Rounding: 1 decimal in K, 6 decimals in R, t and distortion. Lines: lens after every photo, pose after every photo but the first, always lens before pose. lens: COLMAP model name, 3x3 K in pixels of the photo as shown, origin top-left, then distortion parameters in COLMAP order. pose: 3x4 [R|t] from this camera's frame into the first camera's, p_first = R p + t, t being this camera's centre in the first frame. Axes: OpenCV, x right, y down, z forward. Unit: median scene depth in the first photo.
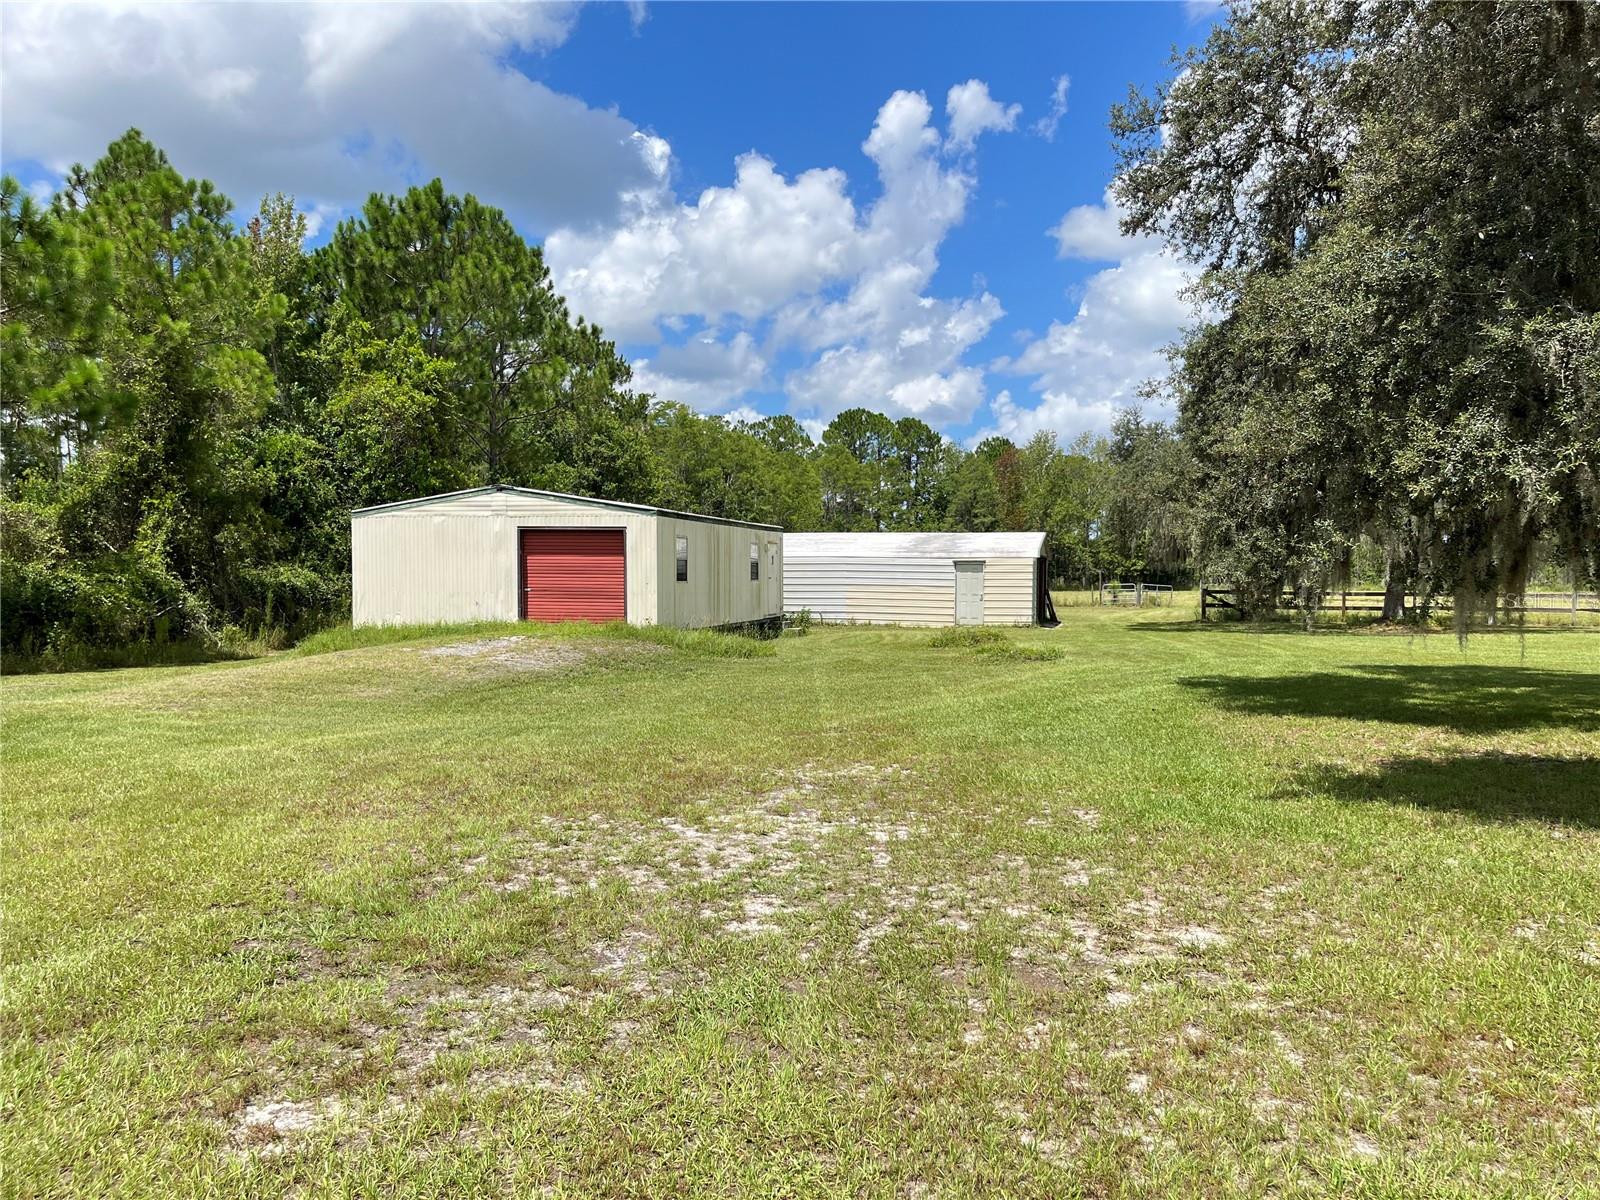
lens RADIAL K [[1207.0, 0, 800.0], [0, 1207.0, 600.0], [0, 0, 1]] dist [0.002277, 0.001186]
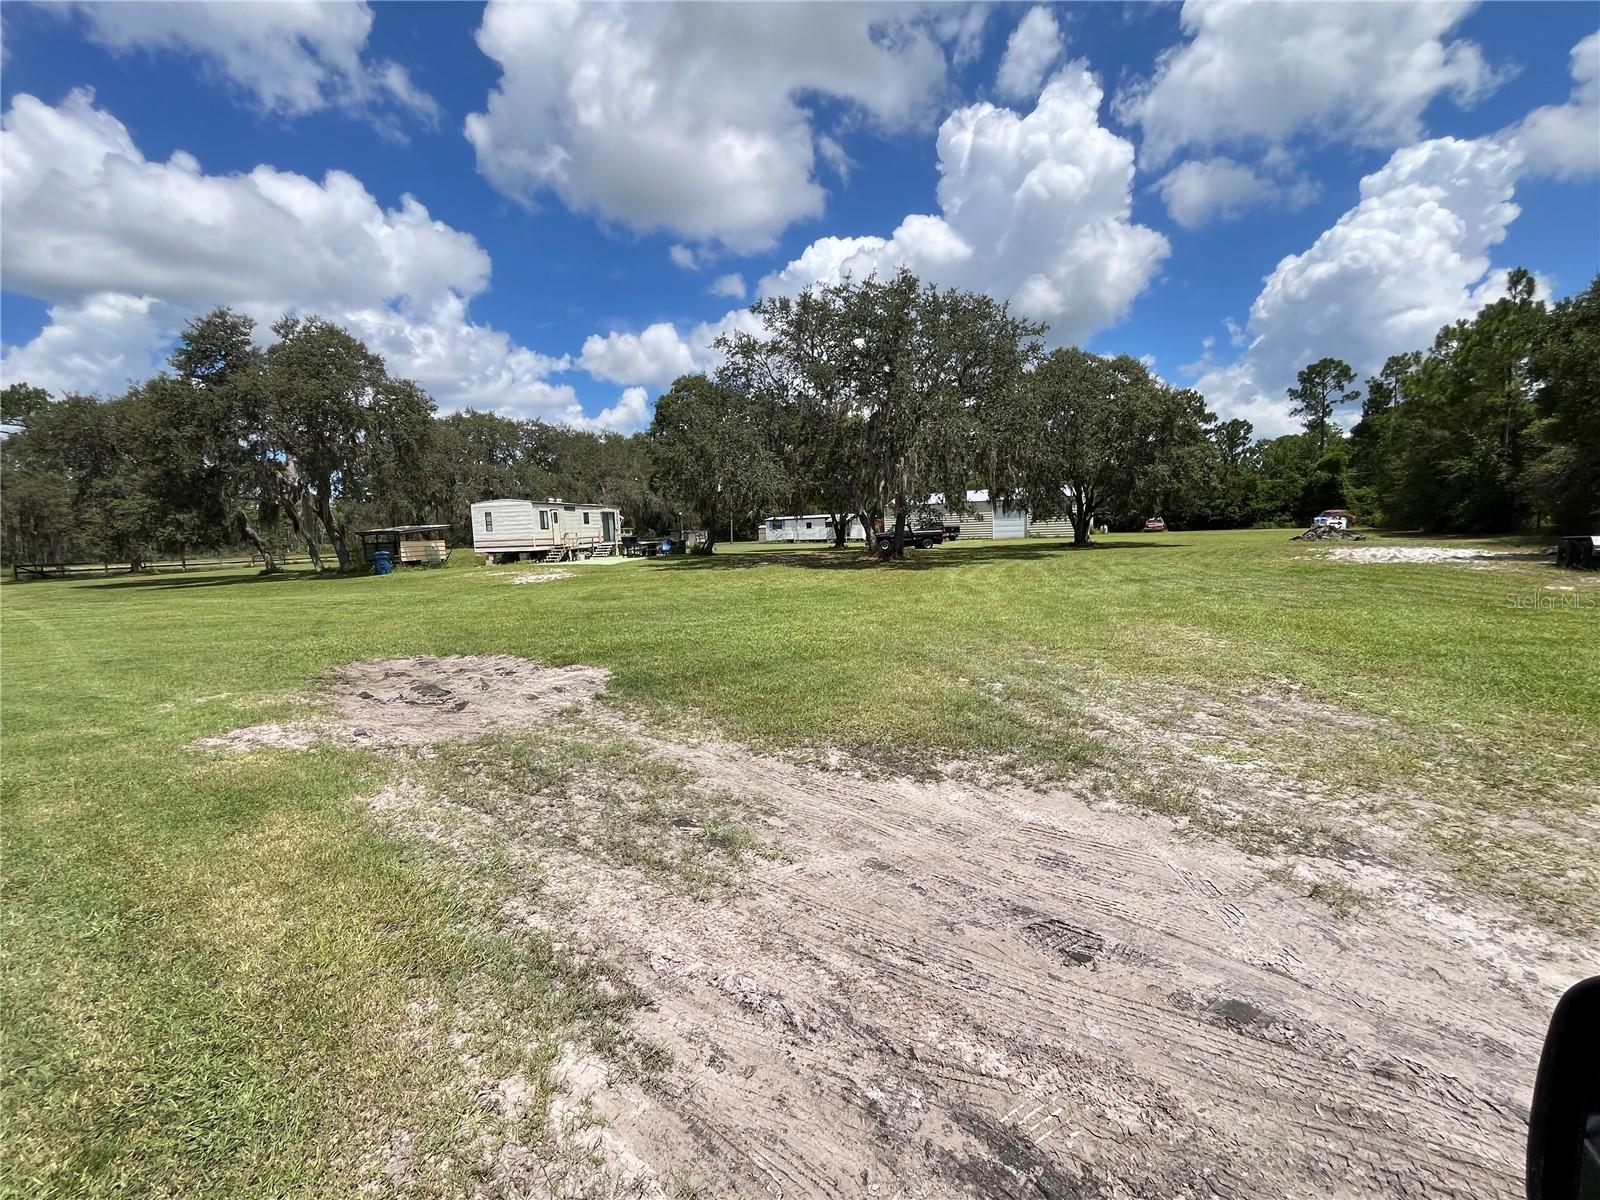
lens RADIAL K [[638.1, 0, 800.0], [0, 638.1, 600.0], [0, 0, 1]] dist [-0.001754, -0.000422]
pose [[0.290701, -0.118114, 0.949496, -0.355991], [0.057596, 0.992712, 0.105856, 0.015266], [-0.955079, 0.023915, 0.295385, -0.658545]]
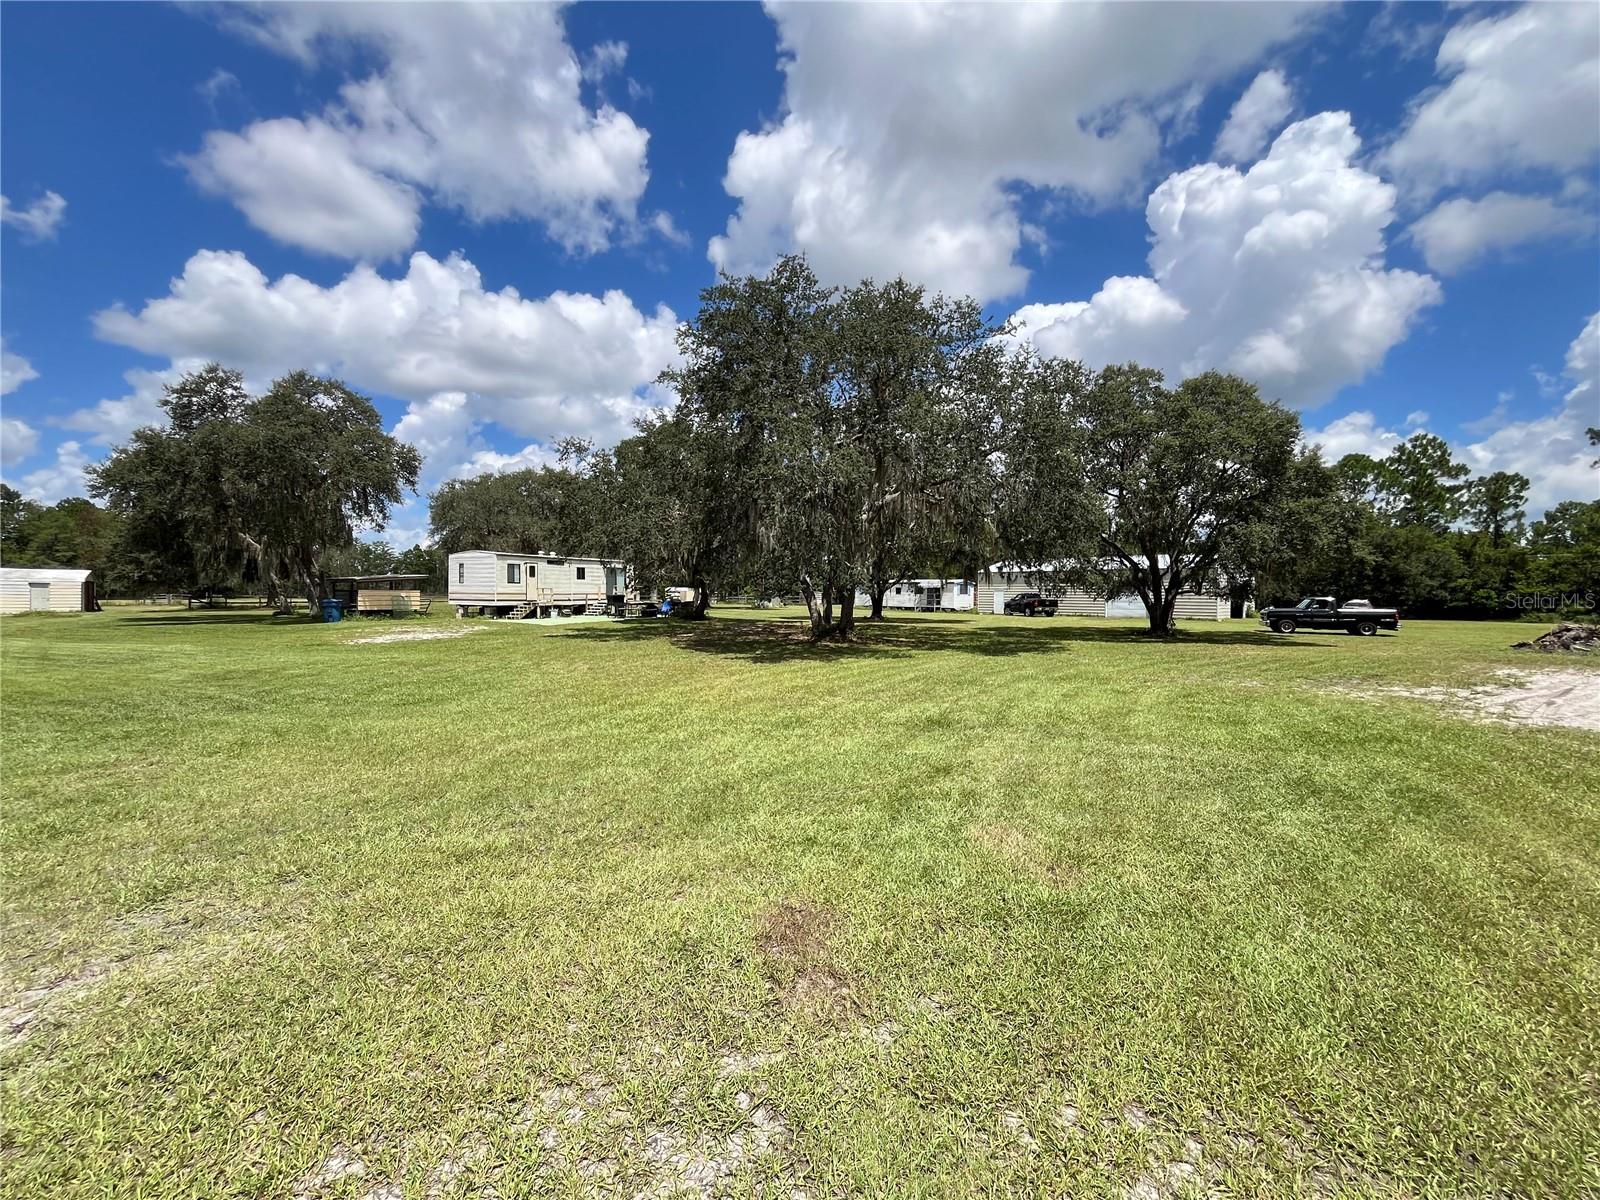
lens RADIAL K [[638.1, 0, 800.0], [0, 638.1, 600.0], [0, 0, 1]] dist [-0.001754, -0.000422]
pose [[0.540168, -0.007888, 0.841520, -0.091768], [0.012878, 0.999916, 0.001106, 0.016732], [-0.841459, 0.010240, 0.540224, -0.830738]]
